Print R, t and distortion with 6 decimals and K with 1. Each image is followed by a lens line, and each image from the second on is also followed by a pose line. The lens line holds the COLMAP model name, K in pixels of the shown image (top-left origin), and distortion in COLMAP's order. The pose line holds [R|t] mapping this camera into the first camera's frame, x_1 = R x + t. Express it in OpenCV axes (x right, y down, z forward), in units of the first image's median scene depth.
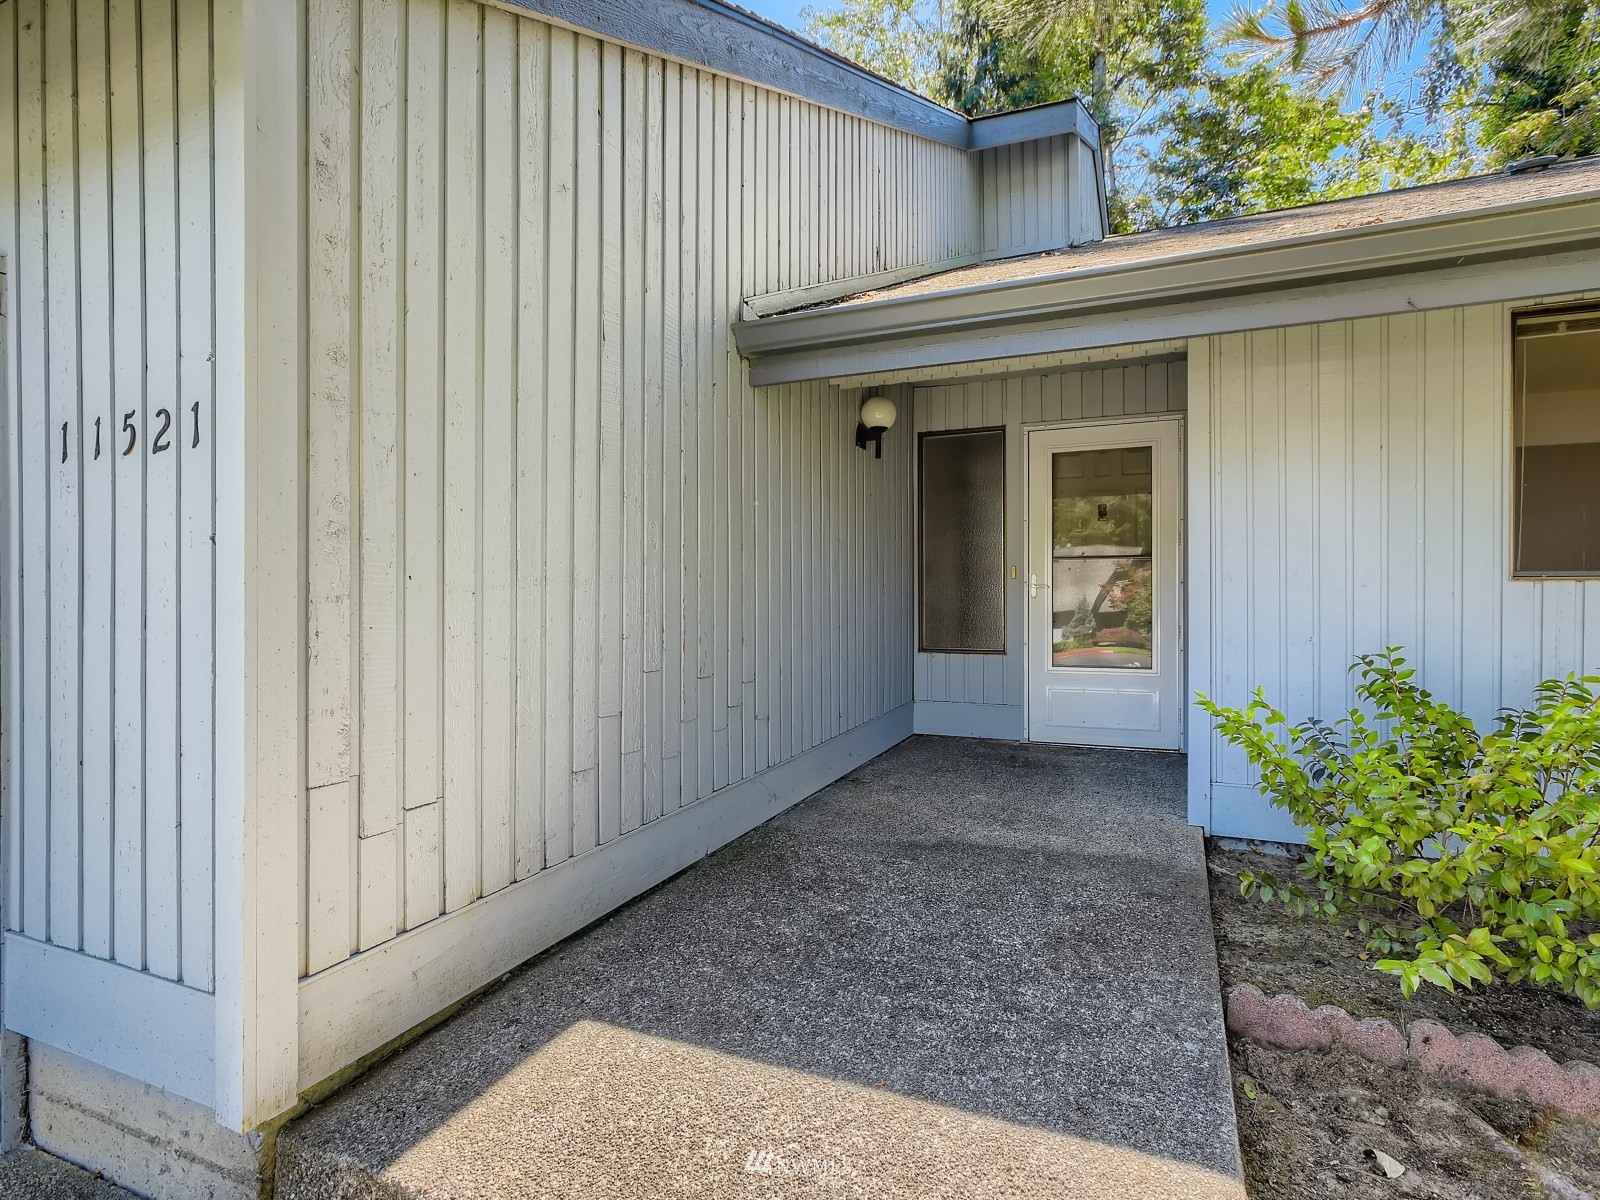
lens RADIAL K [[855.9, 0, 809.2], [0, 855.9, 599.9], [0, 0, 1]] dist [-0.001752, 0.000080]
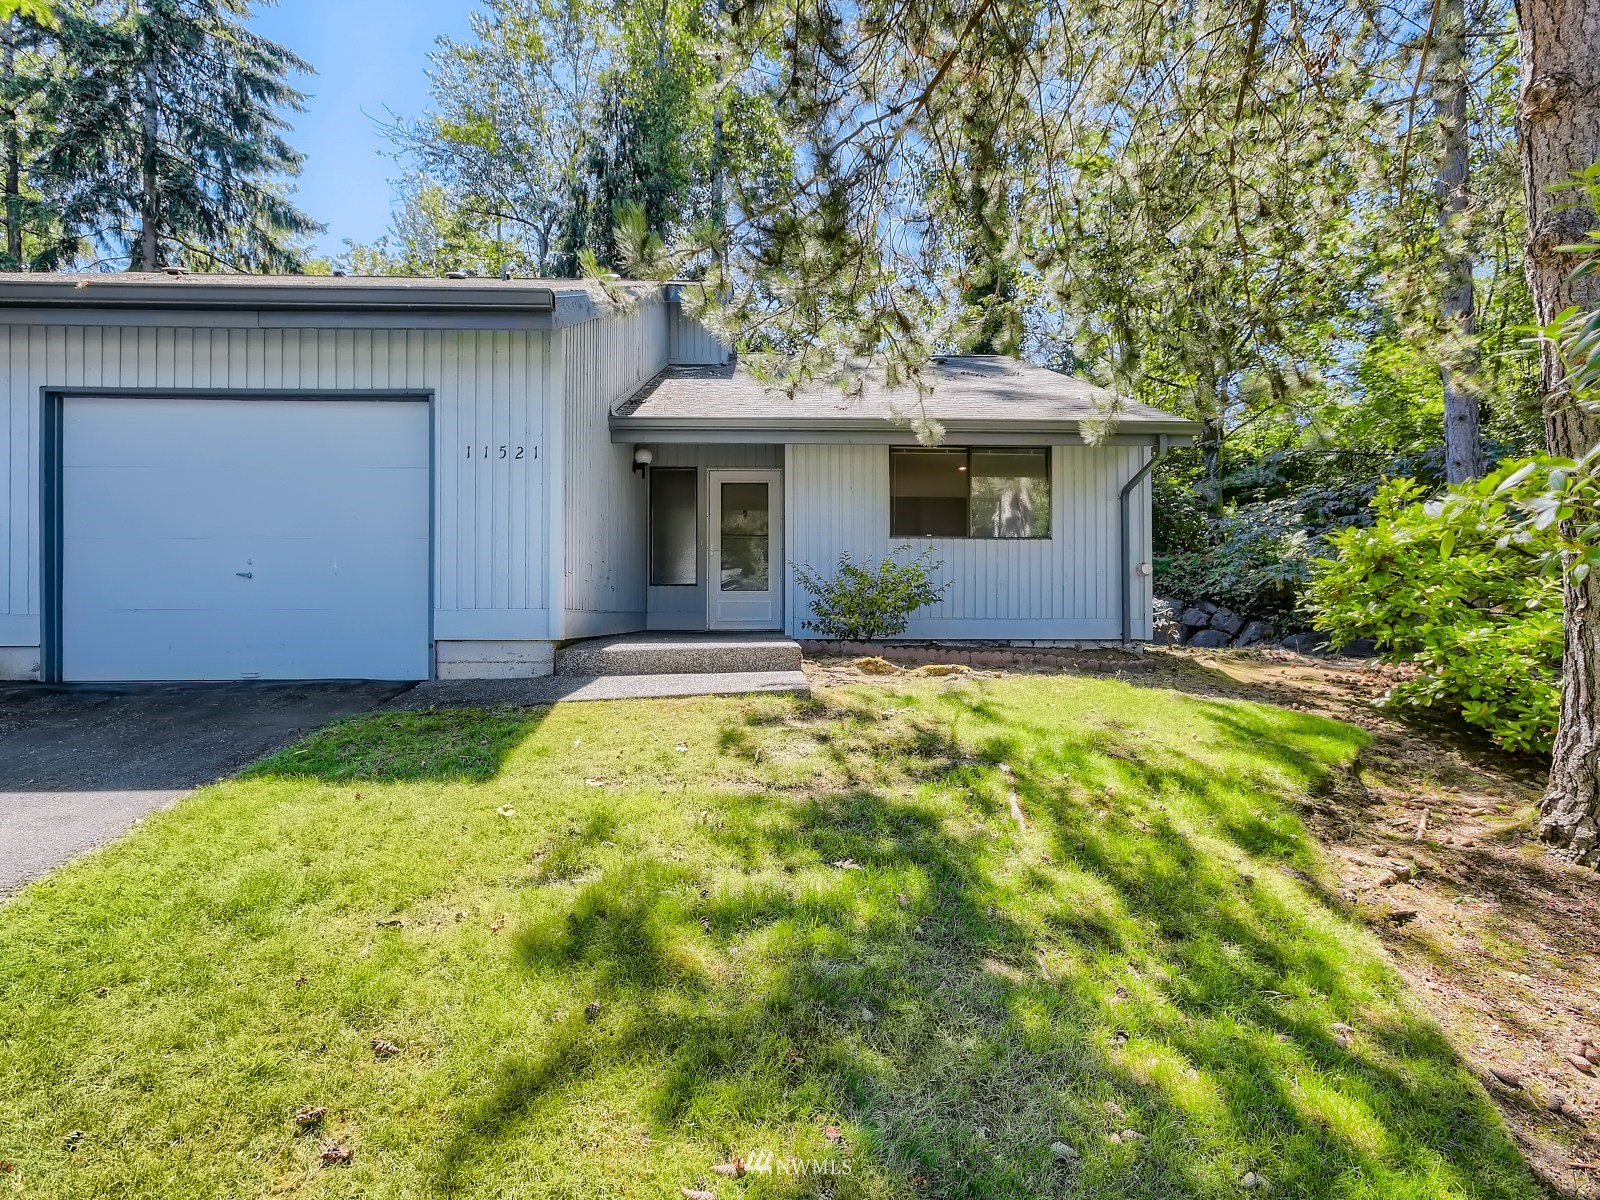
lens RADIAL K [[855.9, 0, 809.2], [0, 855.9, 599.9], [0, 0, 1]] dist [-0.001752, 0.000080]
pose [[0.900015, 0.015842, 0.435570, -0.397812], [-0.000480, 0.999375, -0.035356, 0.170903], [-0.435858, 0.031611, 0.899460, -0.868622]]
